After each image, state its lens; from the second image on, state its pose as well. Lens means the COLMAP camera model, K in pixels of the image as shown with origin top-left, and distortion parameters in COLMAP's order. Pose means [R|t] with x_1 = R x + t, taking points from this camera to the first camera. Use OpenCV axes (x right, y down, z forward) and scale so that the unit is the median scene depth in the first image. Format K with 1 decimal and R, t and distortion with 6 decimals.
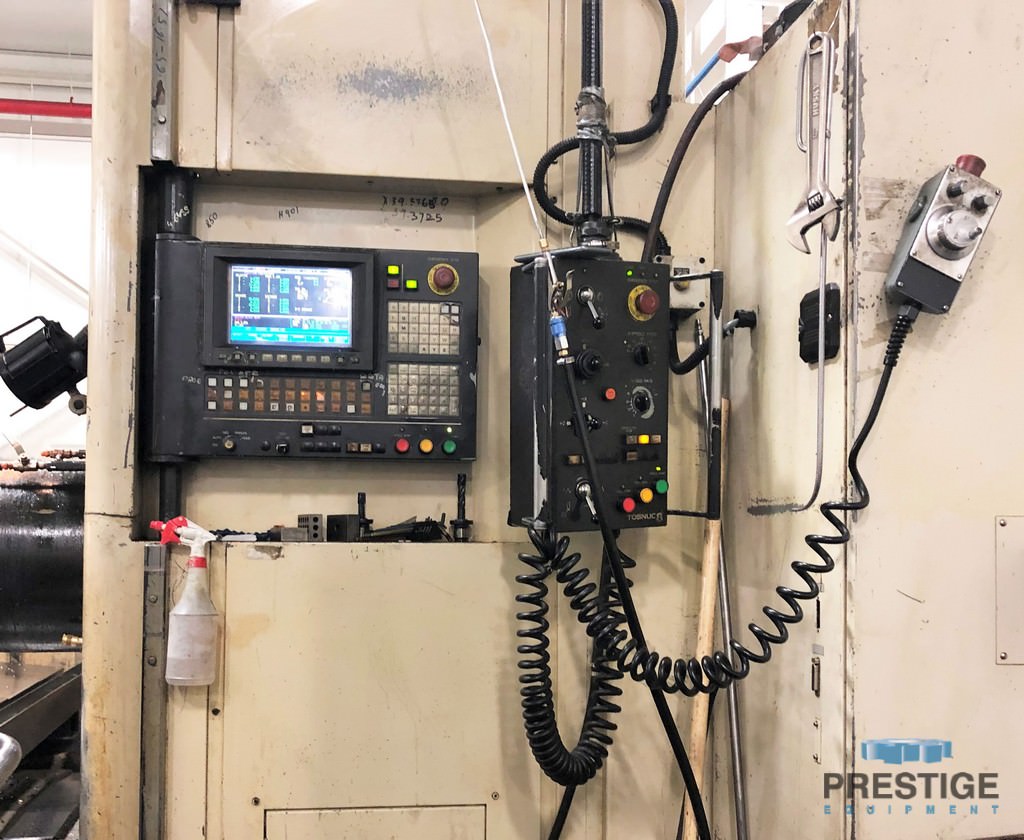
lens RADIAL K [[1085.1, 0, 502.5], [0, 1085.1, 490.7], [0, 0, 1]] dist [0.065414, 0.000000]
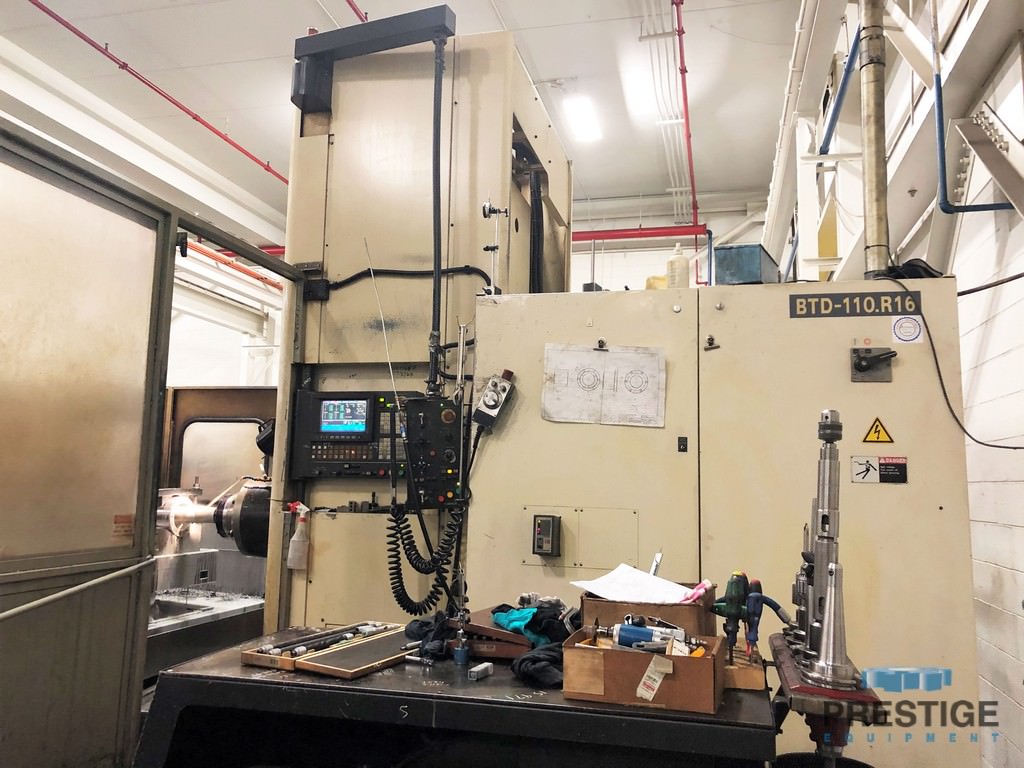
lens RADIAL K [[849.0, 0, 512.1], [0, 849.0, 384.1], [0, 0, 1]] dist [0.063905, -0.002247]
pose [[0.934628, -0.034191, -0.353979, 0.850617], [-0.006501, 0.993559, -0.113134, -0.024861], [0.355567, 0.108039, 0.928385, -0.666967]]
